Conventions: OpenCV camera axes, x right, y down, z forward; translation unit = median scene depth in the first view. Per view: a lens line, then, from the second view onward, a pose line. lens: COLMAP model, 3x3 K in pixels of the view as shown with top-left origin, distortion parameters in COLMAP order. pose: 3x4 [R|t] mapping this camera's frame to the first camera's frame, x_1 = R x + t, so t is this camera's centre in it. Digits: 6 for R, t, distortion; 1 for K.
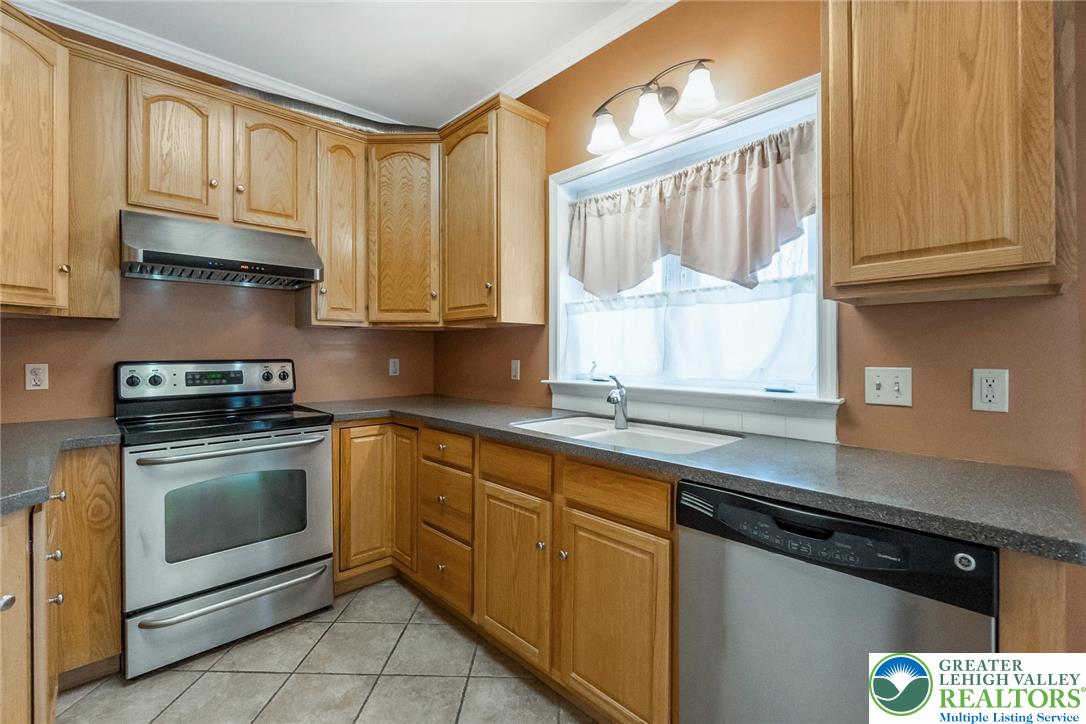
lens RADIAL K [[472.9, 0, 541.0], [0, 472.9, 359.6], [0, 0, 1]] dist [-0.000952, 0.000450]
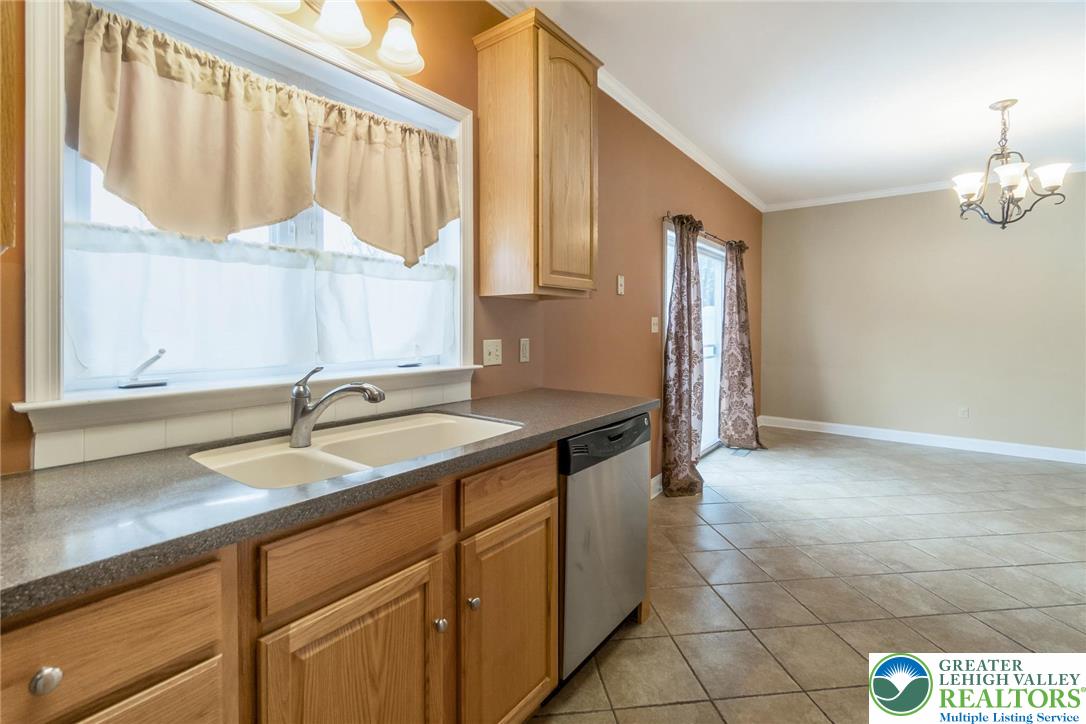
lens RADIAL K [[486.4, 0, 542.6], [0, 486.4, 331.2], [0, 0, 1]] dist [-0.002032, 0.000965]
pose [[-0.155111, -0.009991, 0.987847, -0.605872], [0.014919, 0.999811, 0.012454, -0.020641], [-0.987784, 0.016670, -0.154932, 0.838079]]
